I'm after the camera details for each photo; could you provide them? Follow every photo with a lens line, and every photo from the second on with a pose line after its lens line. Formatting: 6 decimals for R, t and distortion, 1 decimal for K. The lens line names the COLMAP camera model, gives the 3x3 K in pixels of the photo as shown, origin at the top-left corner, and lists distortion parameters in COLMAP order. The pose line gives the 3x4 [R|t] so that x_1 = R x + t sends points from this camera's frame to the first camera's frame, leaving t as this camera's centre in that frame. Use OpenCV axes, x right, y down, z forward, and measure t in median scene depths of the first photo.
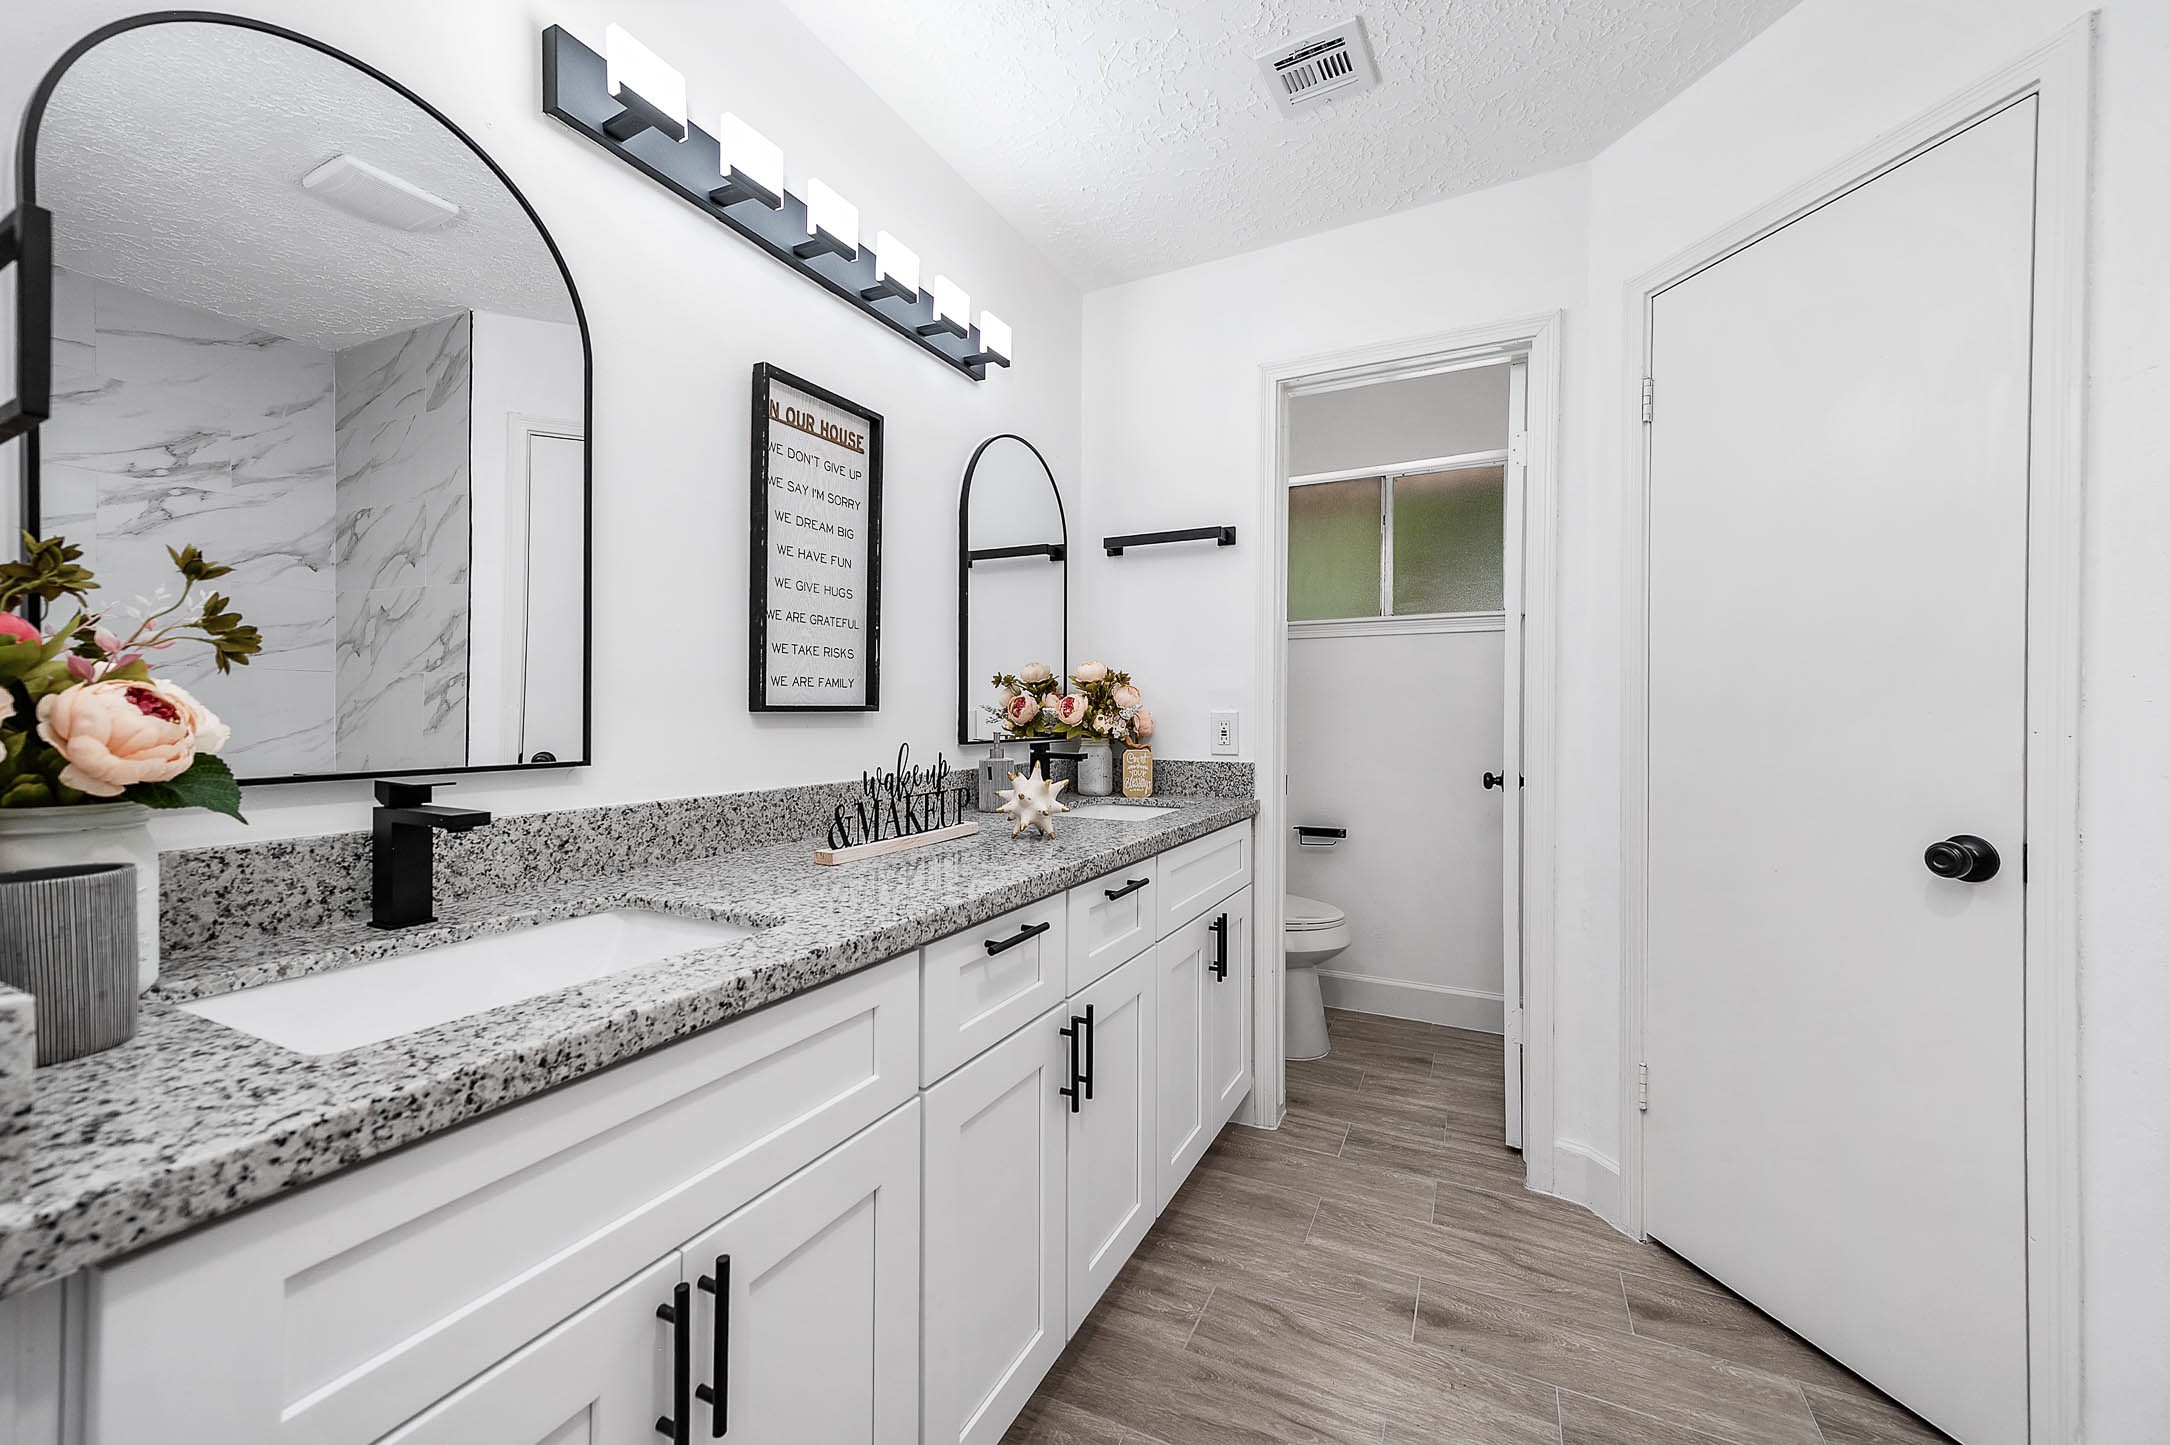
lens RADIAL K [[851.1, 0, 1077.9], [0, 851.1, 730.8], [0, 0, 1]] dist [0.013663, 0.000875]
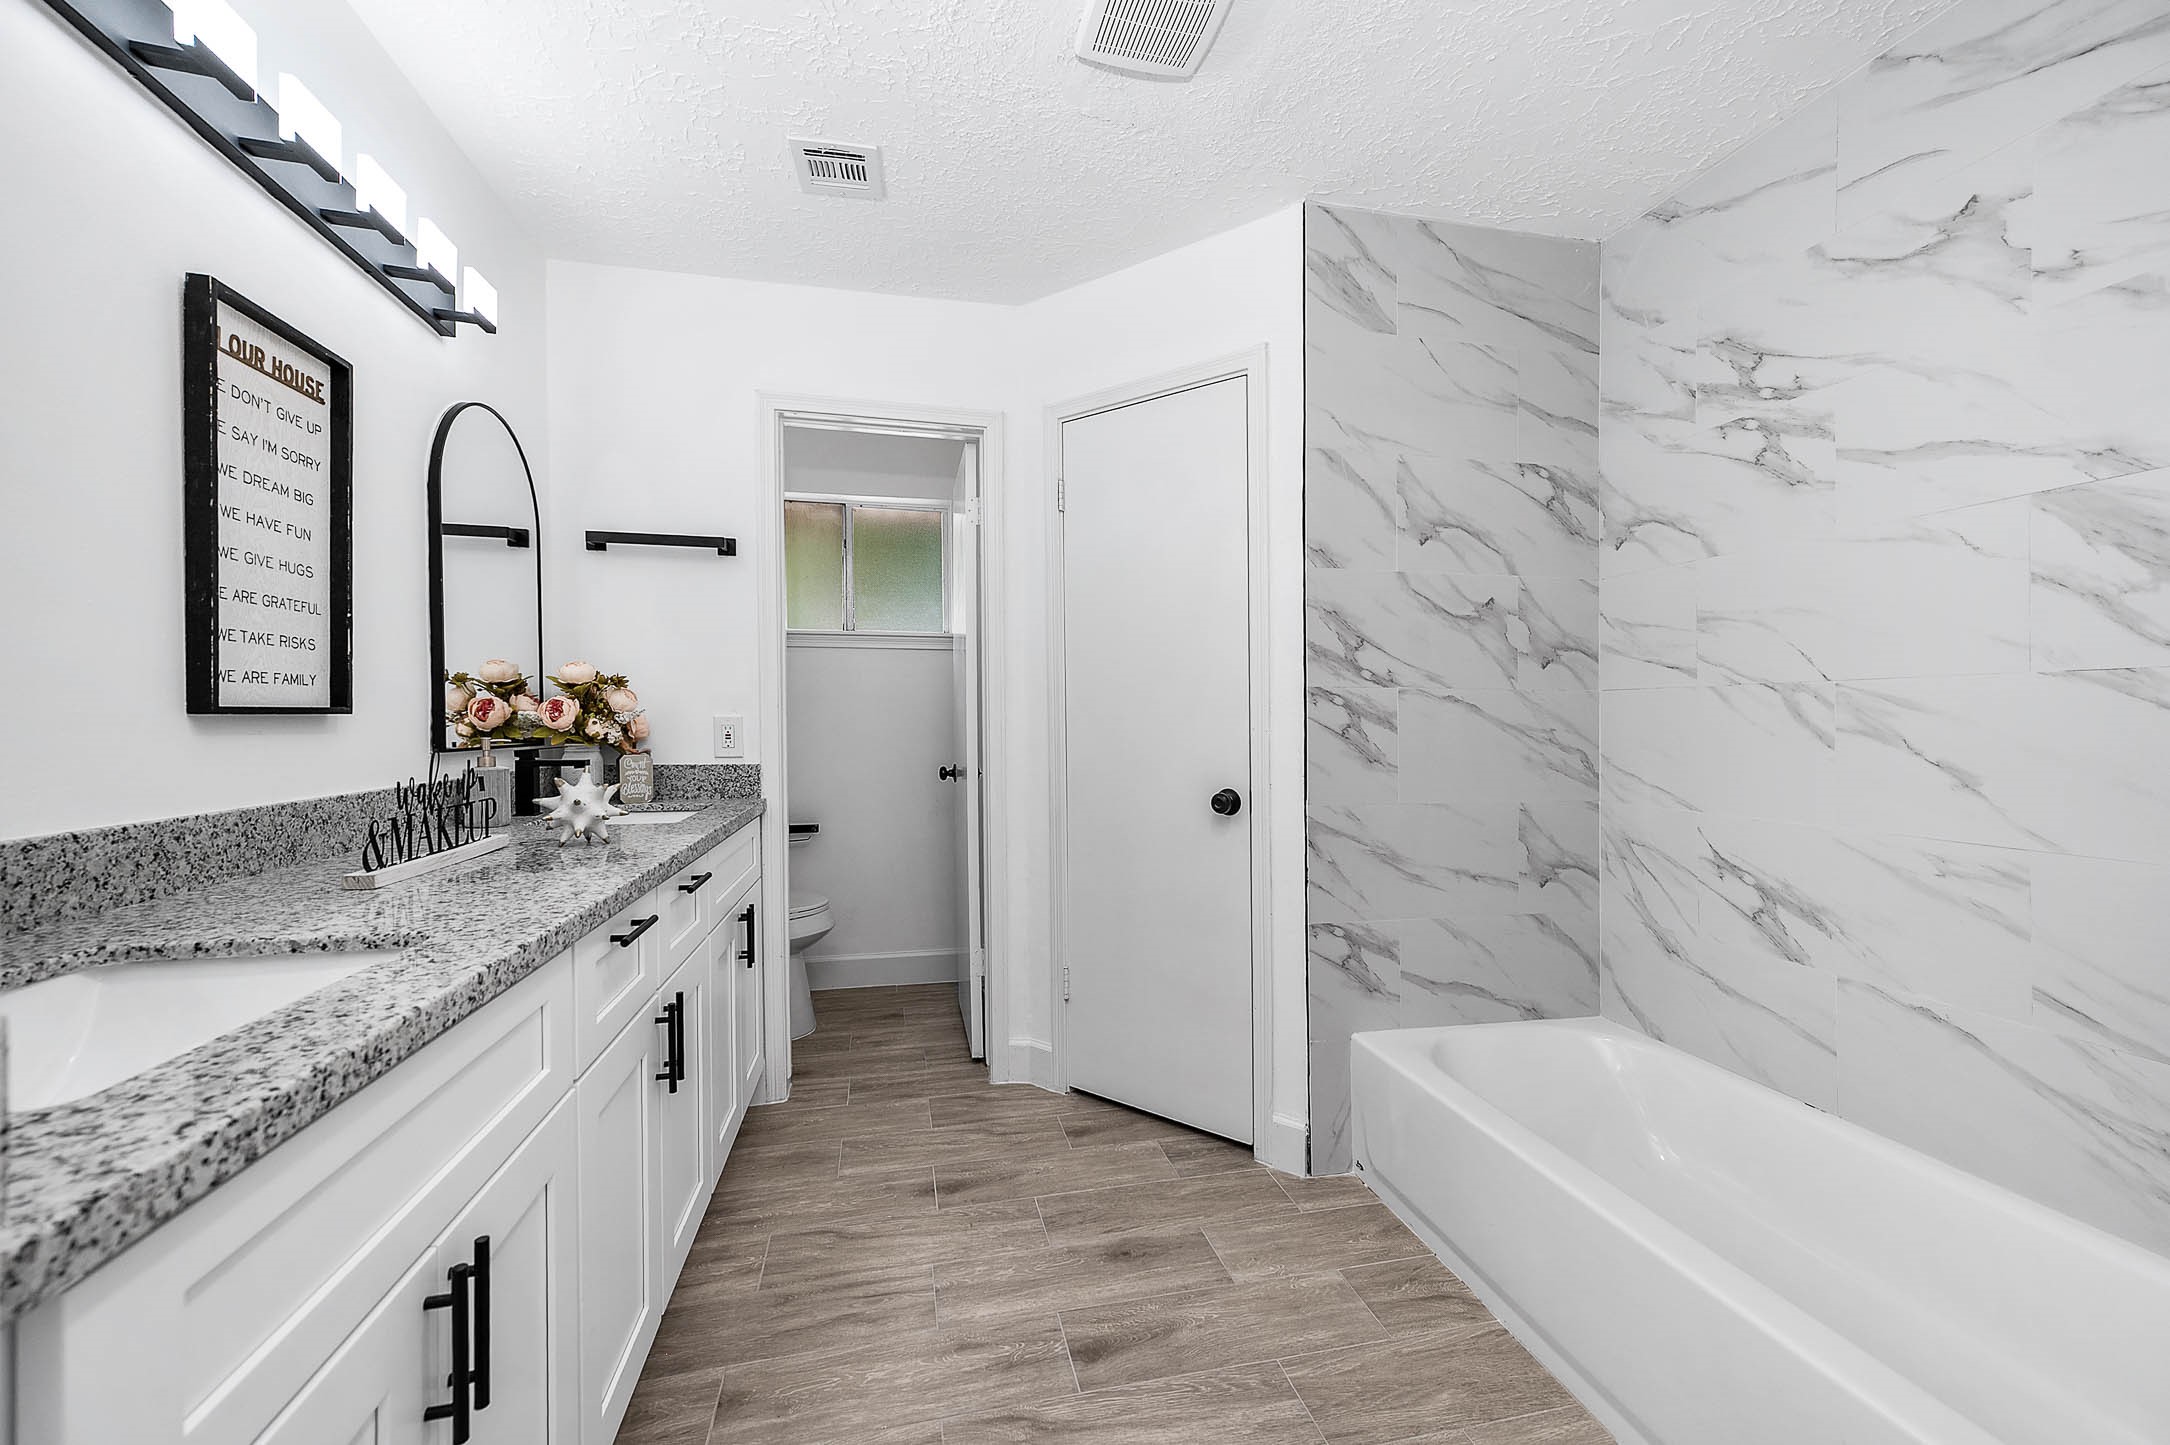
lens RADIAL K [[851.1, 0, 1077.9], [0, 851.1, 730.8], [0, 0, 1]] dist [0.013663, 0.000875]
pose [[0.781990, -0.008294, 0.623236, -0.225171], [0.011697, 0.999931, -0.001369, 0.003374], [-0.623181, 0.008360, 0.782033, -0.124610]]
